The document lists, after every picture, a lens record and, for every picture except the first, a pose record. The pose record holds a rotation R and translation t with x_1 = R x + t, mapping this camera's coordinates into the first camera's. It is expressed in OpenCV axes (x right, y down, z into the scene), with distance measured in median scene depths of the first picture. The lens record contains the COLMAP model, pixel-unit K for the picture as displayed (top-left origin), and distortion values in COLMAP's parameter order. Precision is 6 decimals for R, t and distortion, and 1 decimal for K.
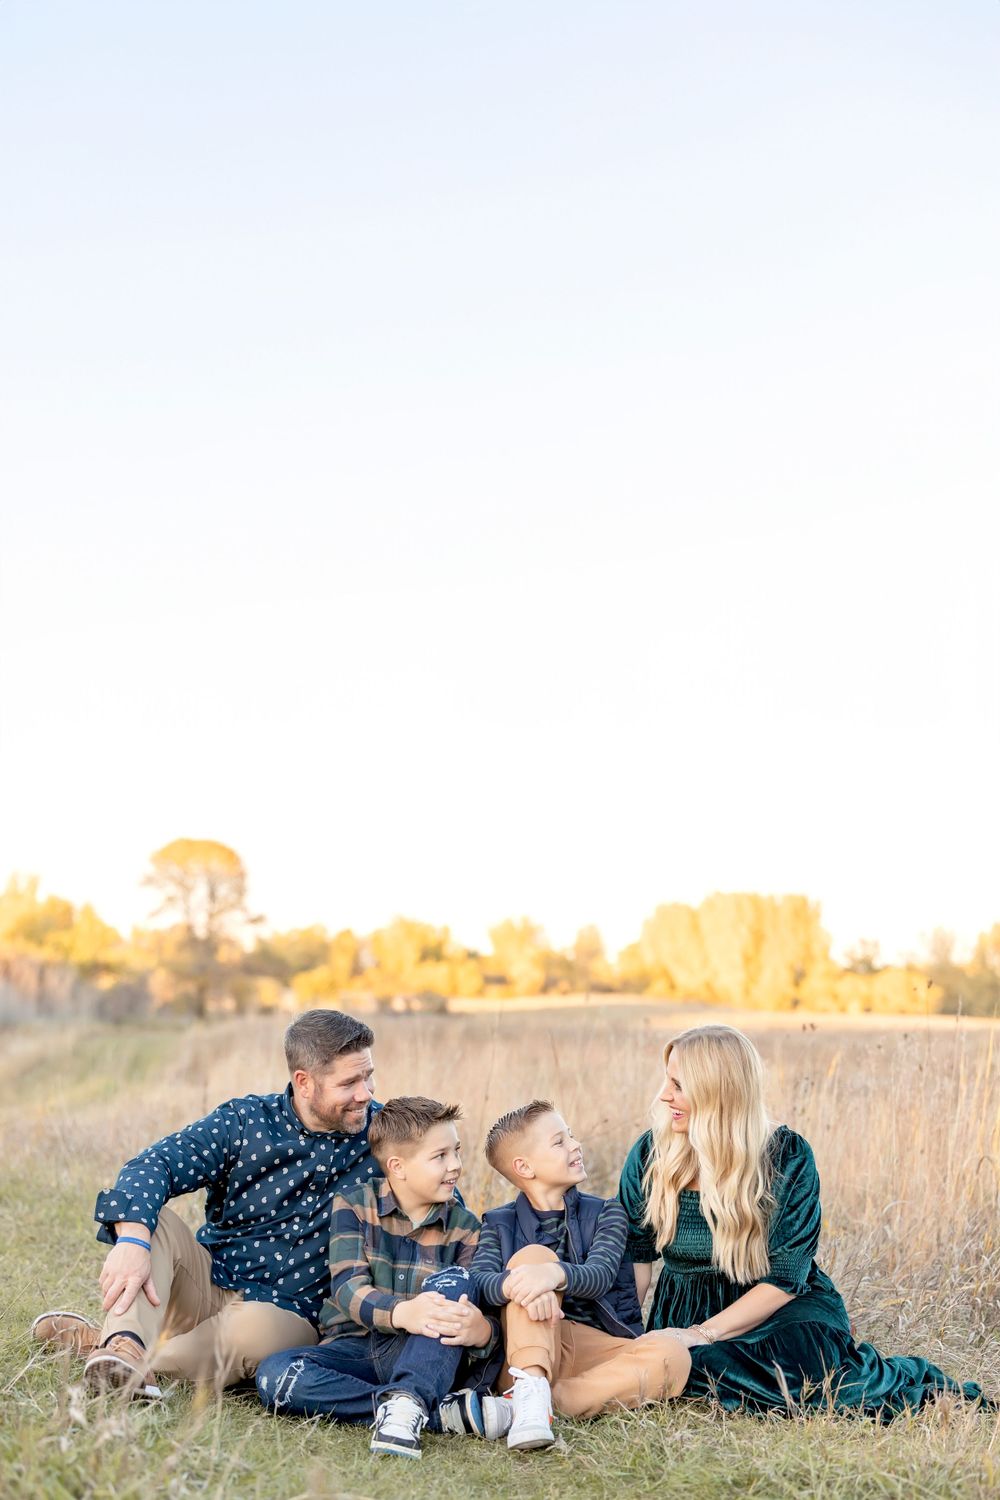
lens RADIAL K [[3399.8, 0, 496.5], [0, 3399.8, 757.7], [0, 0, 1]] dist [0.004033, 0.000000]
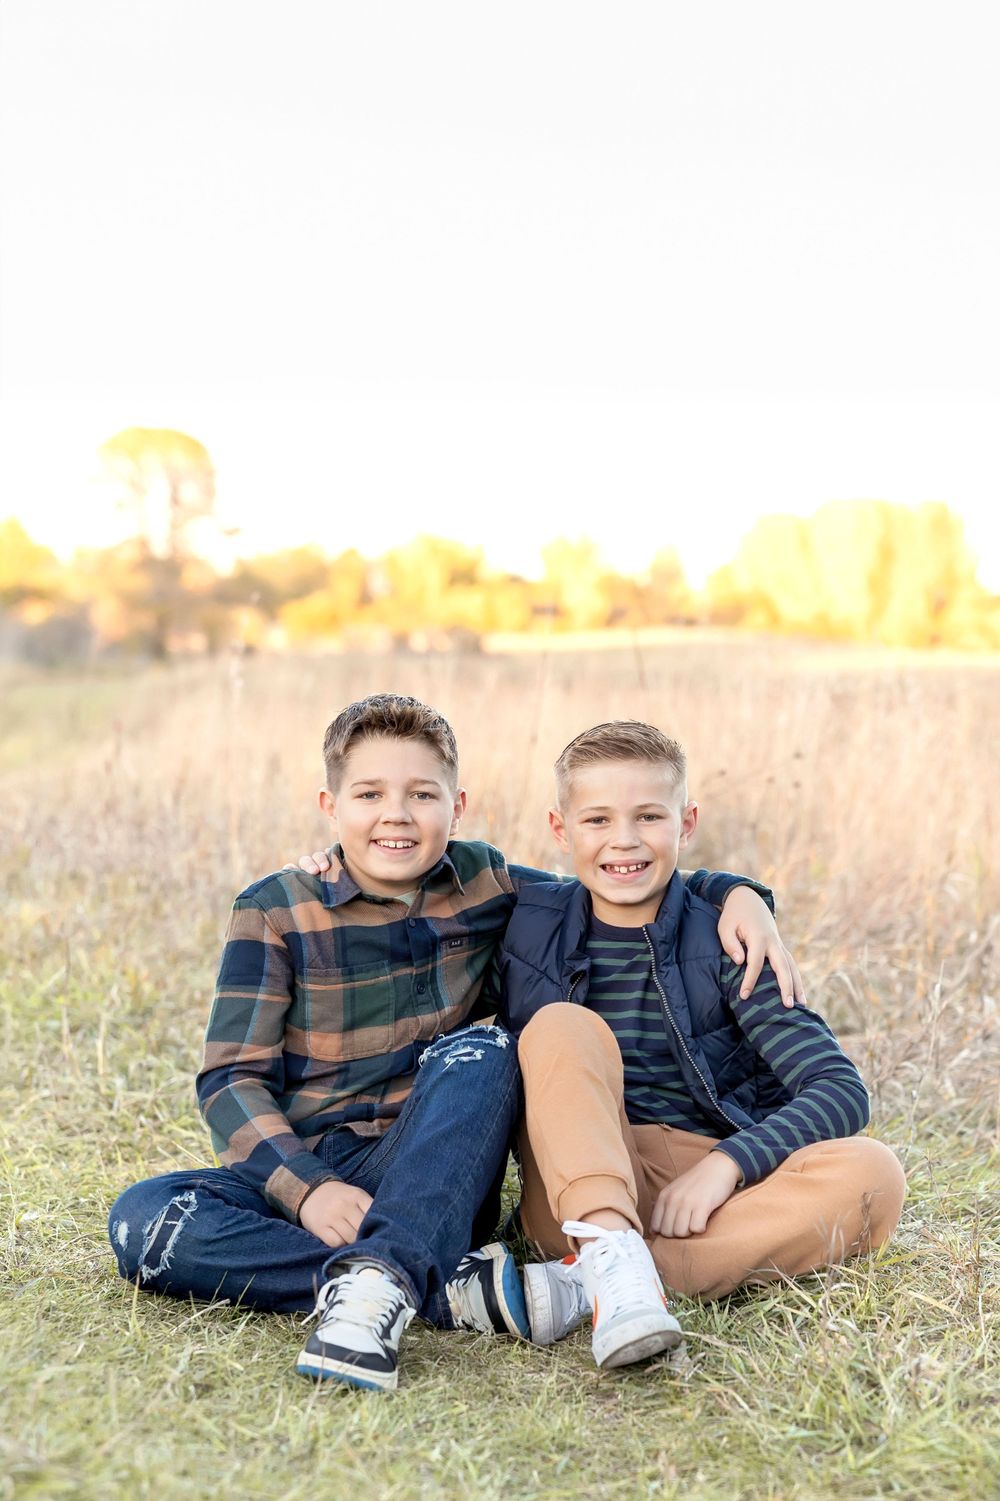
lens RADIAL K [[3402.0, 0, 498.7], [0, 3402.0, 751.5], [0, 0, 1]] dist [0.004033, 0.000000]
pose [[0.999902, -0.002700, -0.013730, -0.000382], [0.003890, 0.996167, 0.087385, 0.030673], [0.013442, -0.087430, 0.996080, 0.238868]]
